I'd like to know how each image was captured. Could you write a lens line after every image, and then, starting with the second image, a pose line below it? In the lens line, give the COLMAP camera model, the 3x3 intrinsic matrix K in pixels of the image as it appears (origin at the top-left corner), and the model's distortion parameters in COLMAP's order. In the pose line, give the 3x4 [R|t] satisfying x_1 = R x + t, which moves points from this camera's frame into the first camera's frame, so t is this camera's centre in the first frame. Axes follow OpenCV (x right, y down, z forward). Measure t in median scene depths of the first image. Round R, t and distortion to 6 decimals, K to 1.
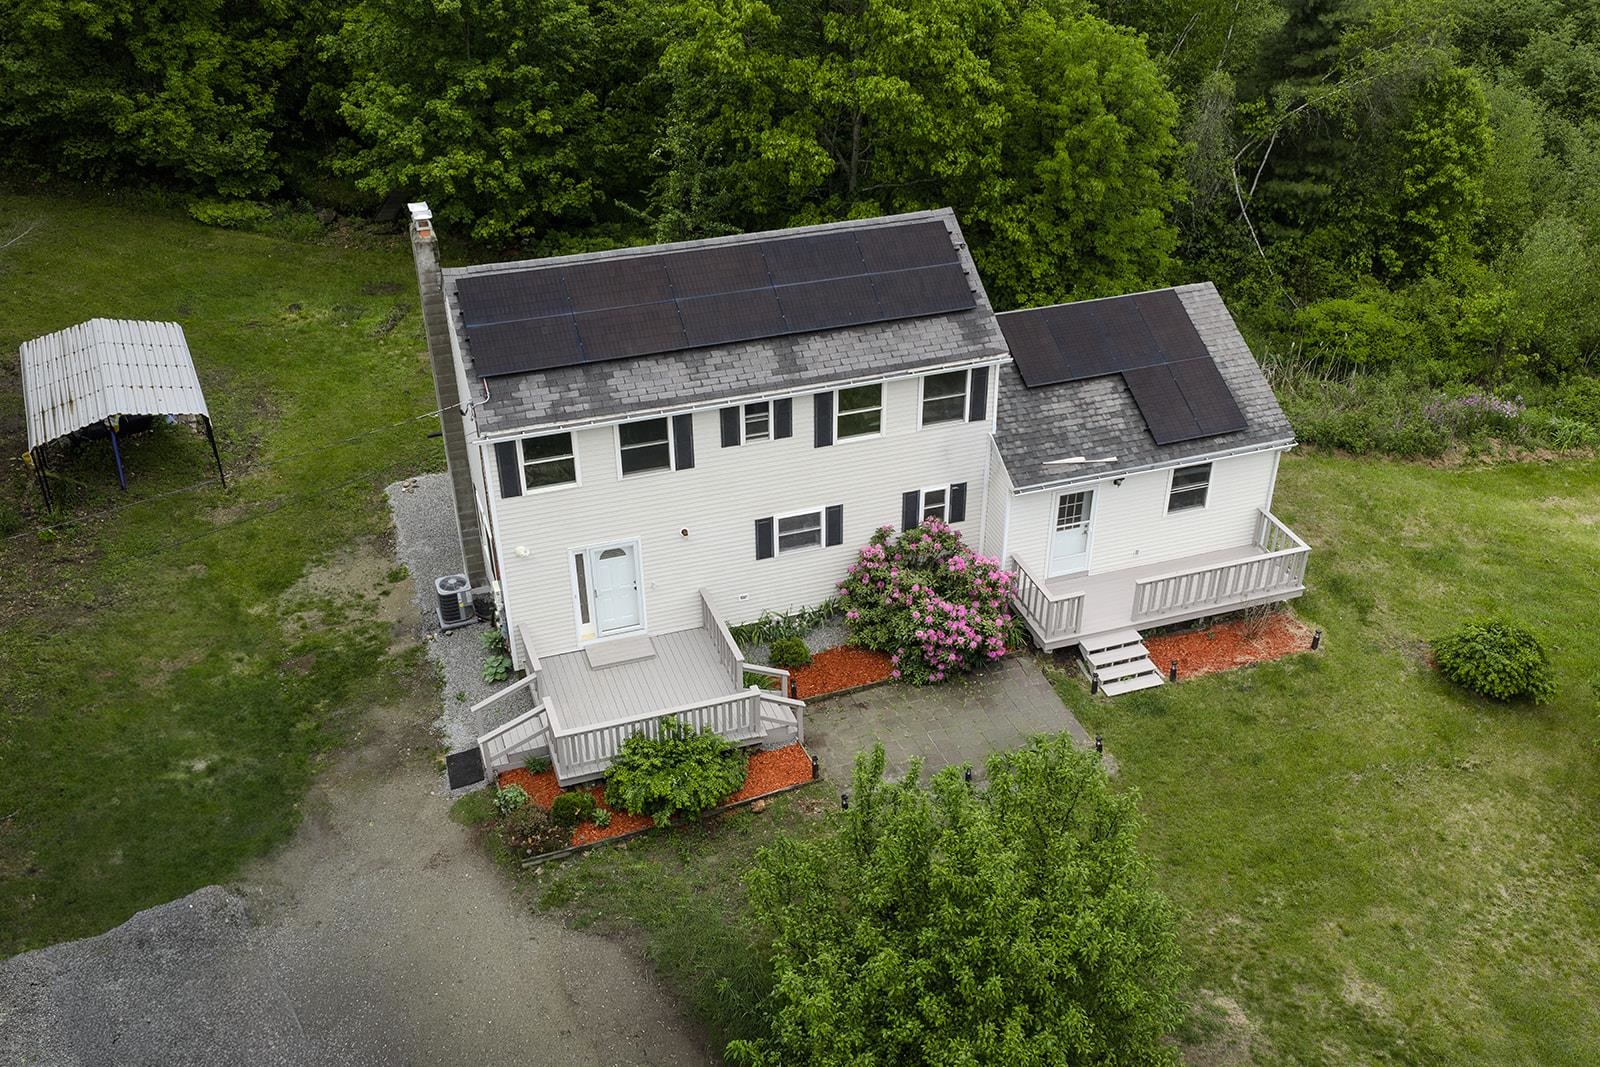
lens RADIAL K [[1482.4, 0, 827.2], [0, 1482.4, 536.6], [0, 0, 1]] dist [0.001265, -0.011340]
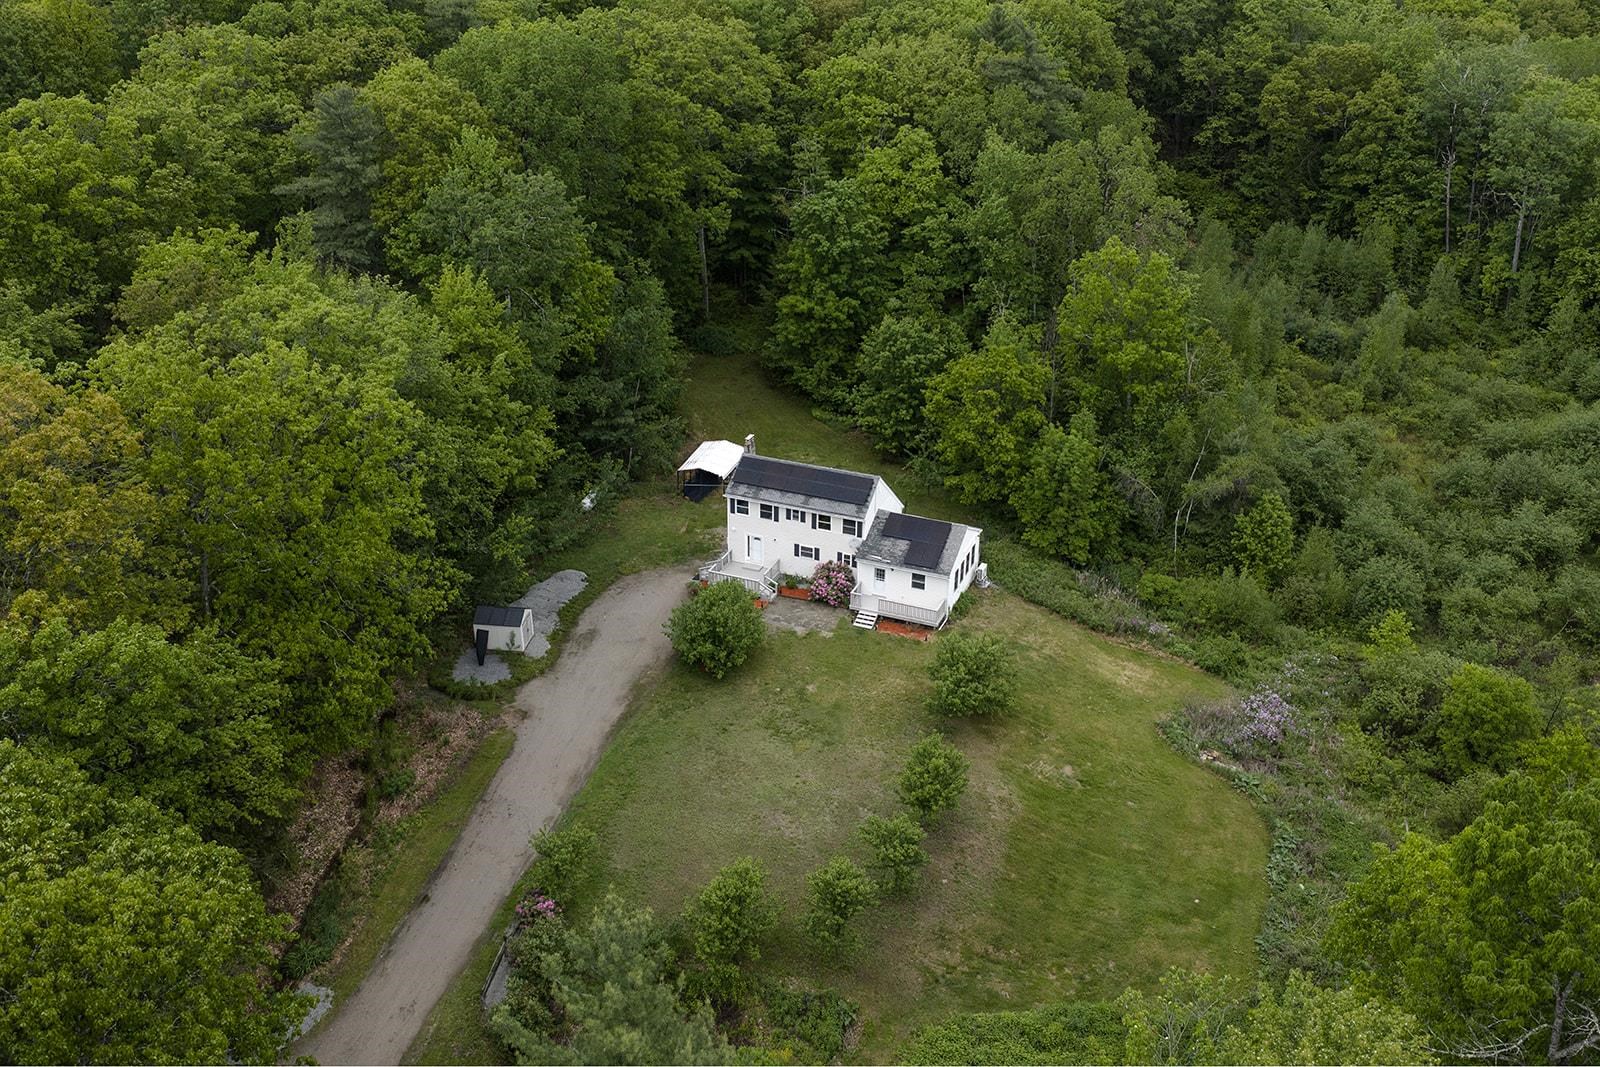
lens RADIAL K [[1428.8, 0, 799.6], [0, 1428.8, 462.8], [0, 0, 1]] dist [0.001516, -0.006653]
pose [[0.730549, 0.263923, -0.629796, 2.002800], [-0.359046, 0.932971, -0.025513, -0.105927], [0.580848, 0.244764, 0.776341, -1.627680]]
